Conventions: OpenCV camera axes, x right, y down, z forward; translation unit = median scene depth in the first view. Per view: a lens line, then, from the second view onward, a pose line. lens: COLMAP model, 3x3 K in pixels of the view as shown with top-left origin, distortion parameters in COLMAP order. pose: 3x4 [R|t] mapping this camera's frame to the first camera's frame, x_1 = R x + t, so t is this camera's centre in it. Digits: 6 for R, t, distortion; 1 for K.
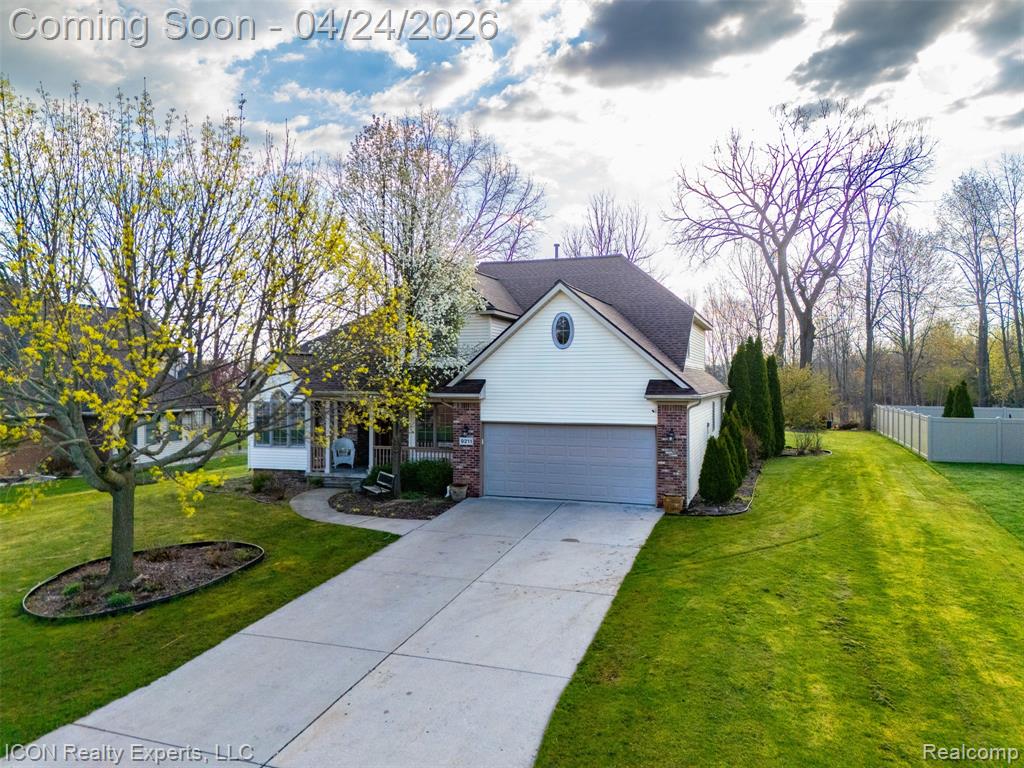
lens RADIAL K [[751.3, 0, 510.8], [0, 751.3, 399.6], [0, 0, 1]] dist [0.063111, -0.053542]
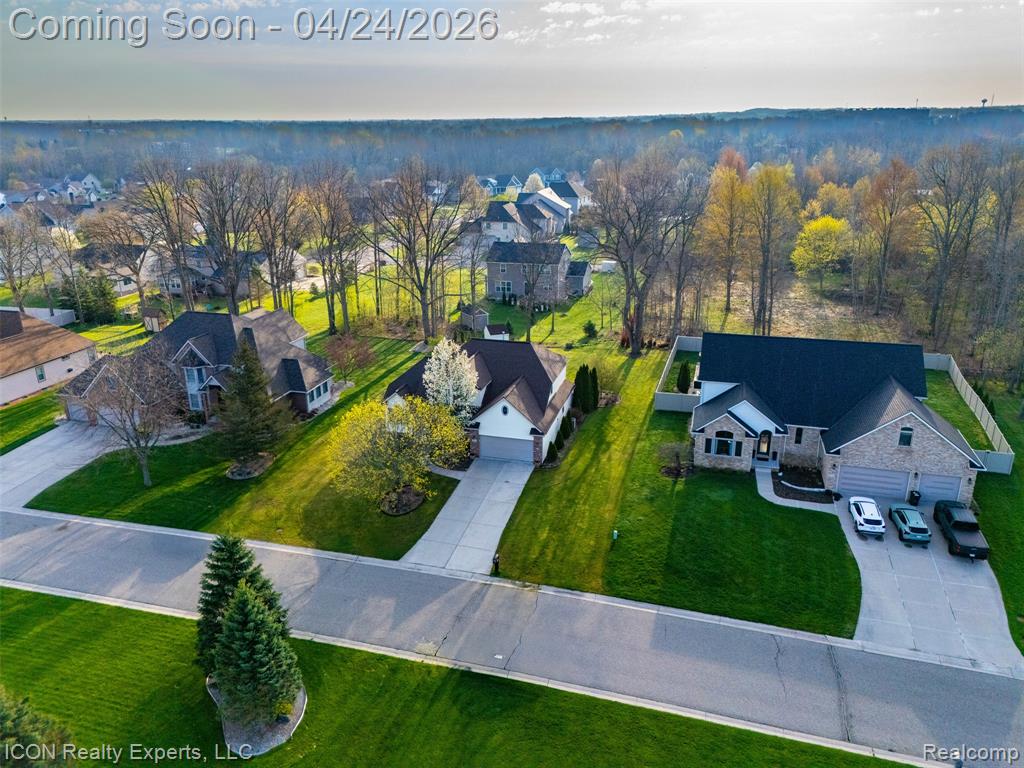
lens RADIAL K [[751.3, 0, 512.7], [0, 751.3, 382.7], [0, 0, 1]] dist [0.063111, -0.053542]
pose [[0.998281, -0.027528, 0.051734, -0.002573], [0.010617, 0.953149, 0.302316, -0.051158], [-0.057633, -0.301247, 0.951803, -0.087012]]
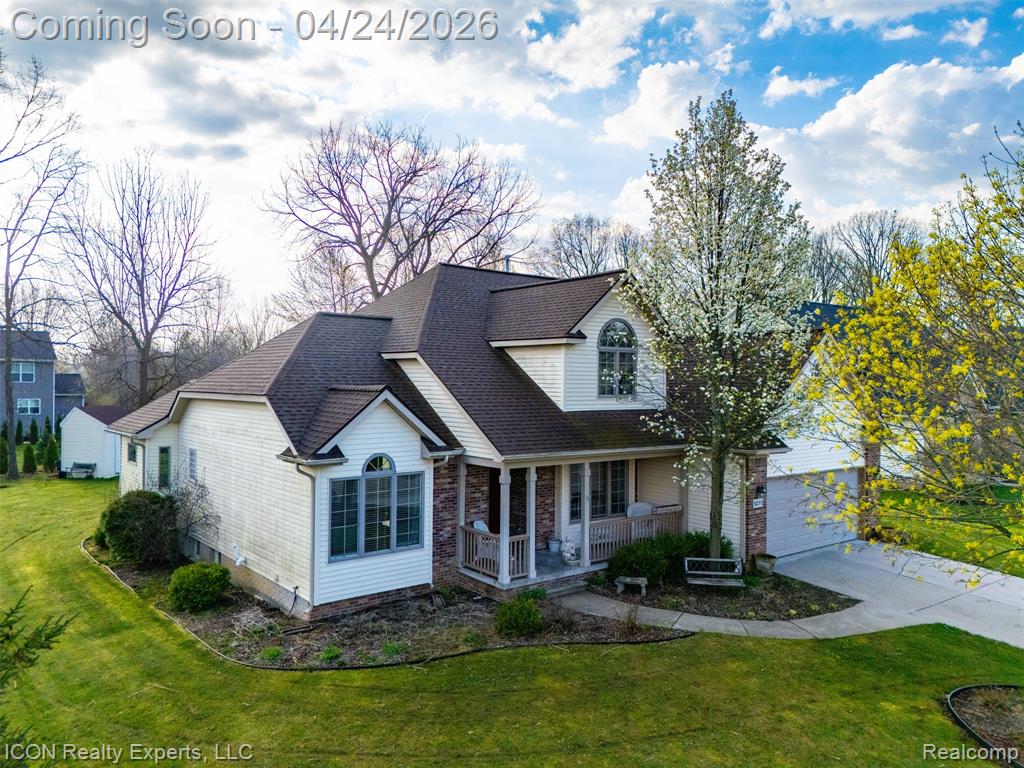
lens RADIAL K [[751.3, 0, 510.6], [0, 751.3, 377.7], [0, 0, 1]] dist [0.063111, -0.053542]
pose [[0.533010, 0.012969, 0.846009, -0.043818], [0.020929, 0.999374, -0.028507, -0.003139], [-0.845850, 0.032901, 0.532405, 0.035866]]
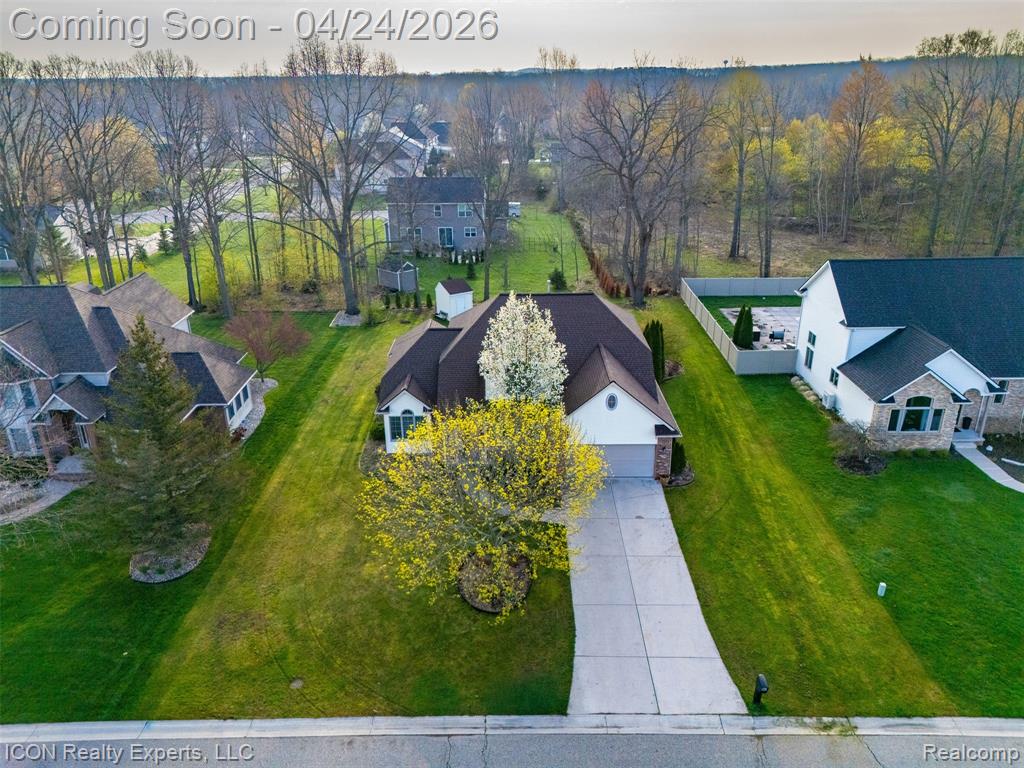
lens RADIAL K [[751.3, 0, 513.3], [0, 751.3, 381.6], [0, 0, 1]] dist [0.063111, -0.053542]
pose [[0.944286, -0.132215, 0.301401, -0.033684], [0.019991, 0.937114, 0.348452, -0.036879], [-0.328517, -0.323013, 0.887547, -0.028568]]
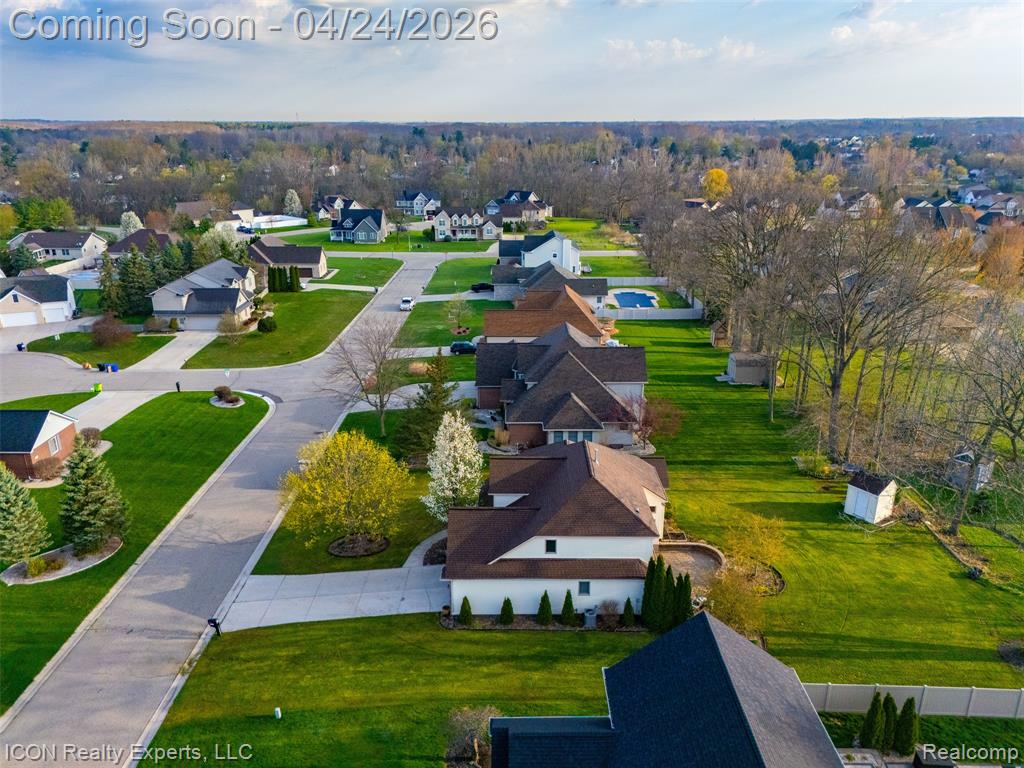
lens RADIAL K [[751.3, 0, 512.4], [0, 751.3, 382.4], [0, 0, 1]] dist [0.063111, -0.053542]
pose [[0.321394, 0.310681, -0.894530, 0.096741], [-0.025864, 0.947175, 0.319673, -0.058817], [0.946592, -0.079605, 0.312452, 0.019598]]
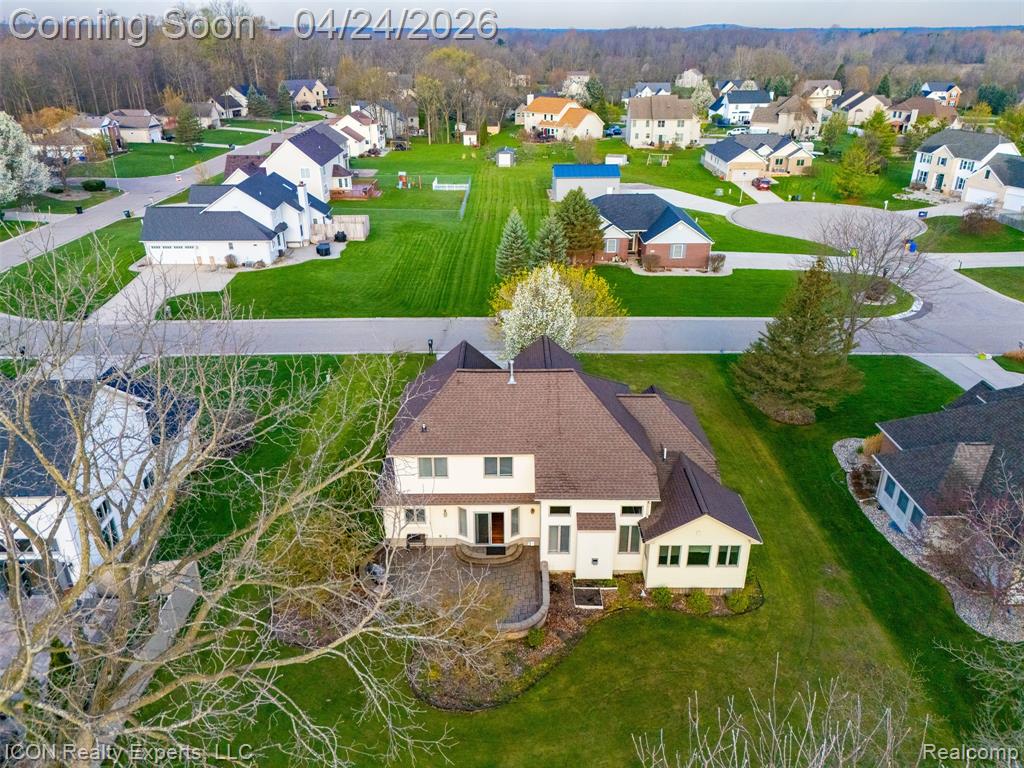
lens RADIAL K [[751.3, 0, 519.1], [0, 751.3, 393.5], [0, 0, 1]] dist [0.063111, -0.053542]
pose [[-0.942891, 0.144444, -0.300156, 0.028324], [-0.008733, 0.890061, 0.455758, -0.046843], [0.332988, 0.432351, -0.837968, 0.131331]]
